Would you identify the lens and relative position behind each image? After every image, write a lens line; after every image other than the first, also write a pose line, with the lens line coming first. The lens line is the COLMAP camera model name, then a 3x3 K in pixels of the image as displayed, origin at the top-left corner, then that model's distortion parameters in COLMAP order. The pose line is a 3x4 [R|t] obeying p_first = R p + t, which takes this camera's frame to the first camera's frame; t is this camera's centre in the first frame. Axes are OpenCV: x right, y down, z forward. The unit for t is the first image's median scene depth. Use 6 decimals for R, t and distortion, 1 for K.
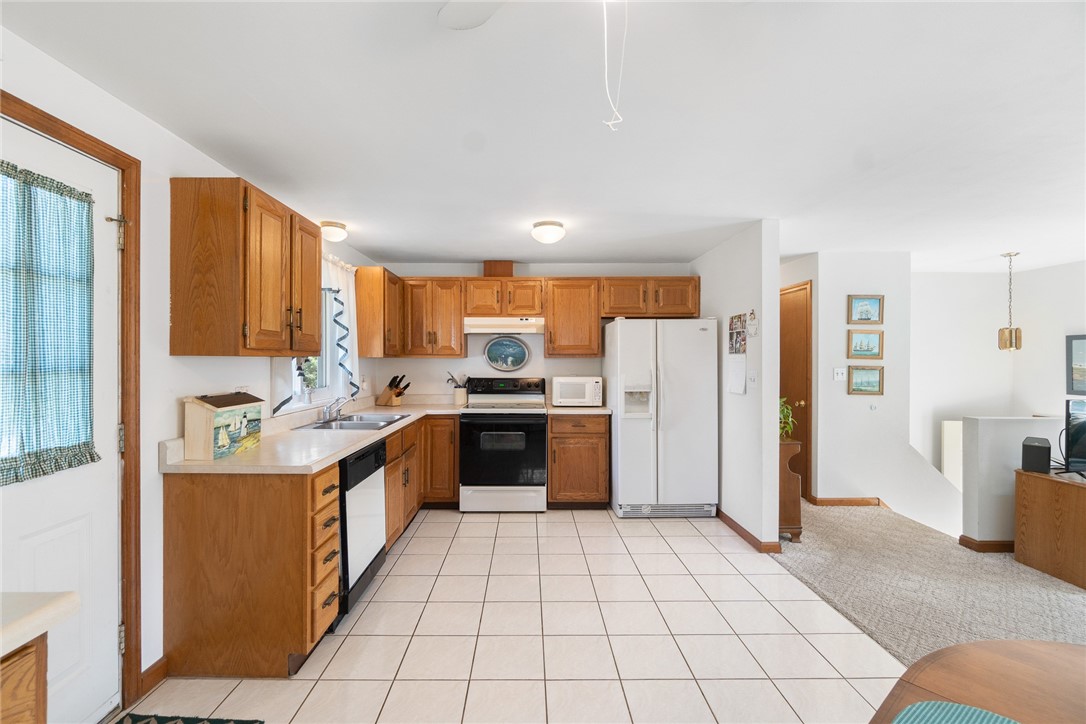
lens RADIAL K [[472.8, 0, 521.4], [0, 472.8, 361.7], [0, 0, 1]] dist [-0.003134, 0.002011]
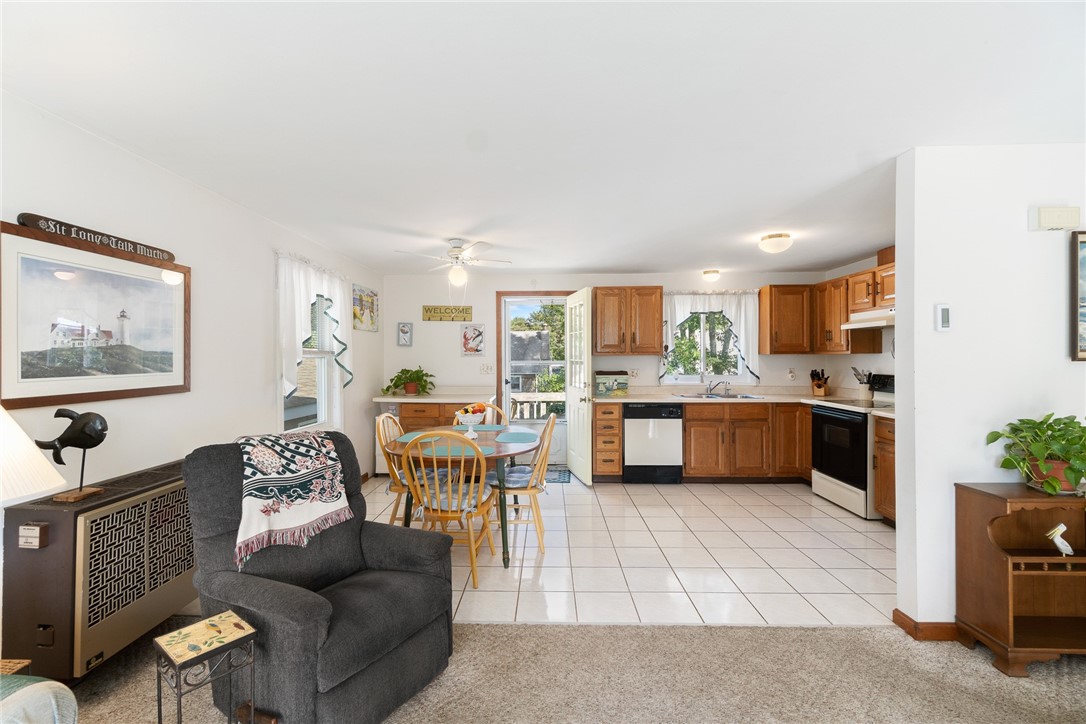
lens RADIAL K [[472.8, 0, 540.8], [0, 472.8, 357.1], [0, 0, 1]] dist [-0.003134, 0.002011]
pose [[-0.021263, -0.001747, -0.999772, 1.162321], [-0.000655, 0.999998, -0.001733, 0.002040], [0.999774, 0.000618, -0.021264, 0.446332]]
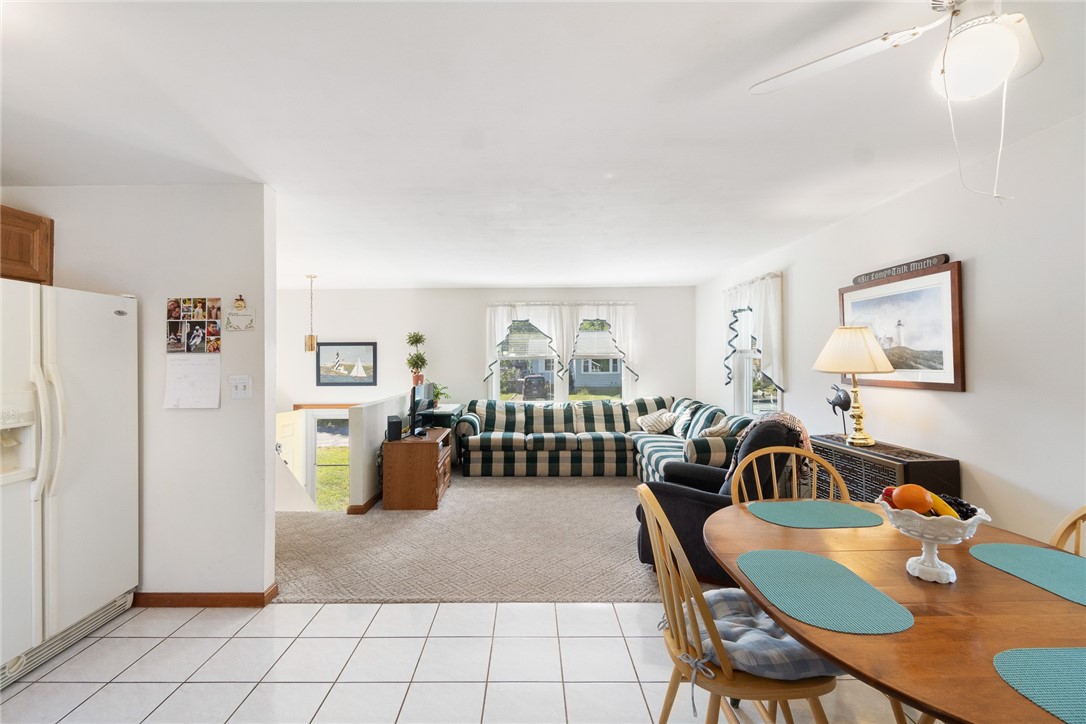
lens RADIAL K [[472.8, 0, 537.7], [0, 472.8, 355.4], [0, 0, 1]] dist [-0.003134, 0.002011]
pose [[-0.017517, 0.006409, 0.999826, -0.270588], [0.012522, 0.999902, -0.006190, -0.002323], [-0.999768, 0.012411, -0.017596, 0.520181]]
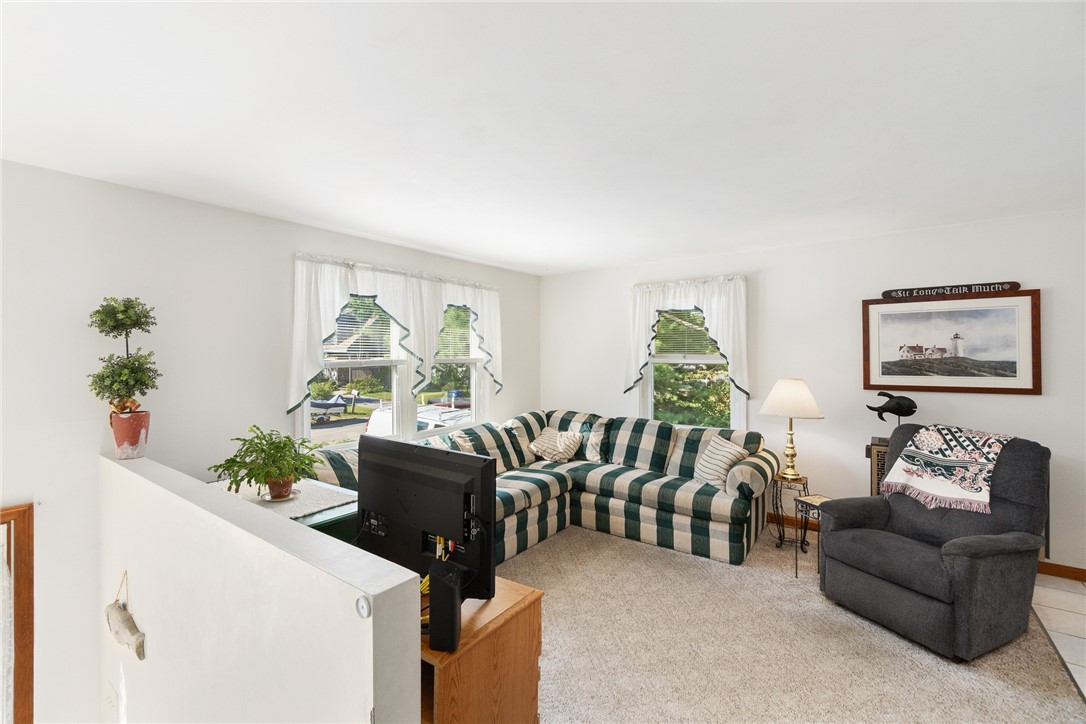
lens RADIAL K [[472.8, 0, 526.6], [0, 472.8, 351.9], [0, 0, 1]] dist [-0.003134, 0.002011]
pose [[-0.808622, 0.003822, 0.588316, 0.682491], [0.004969, 0.999988, 0.000334, -0.029193], [-0.588307, 0.003193, -0.808631, 1.146799]]
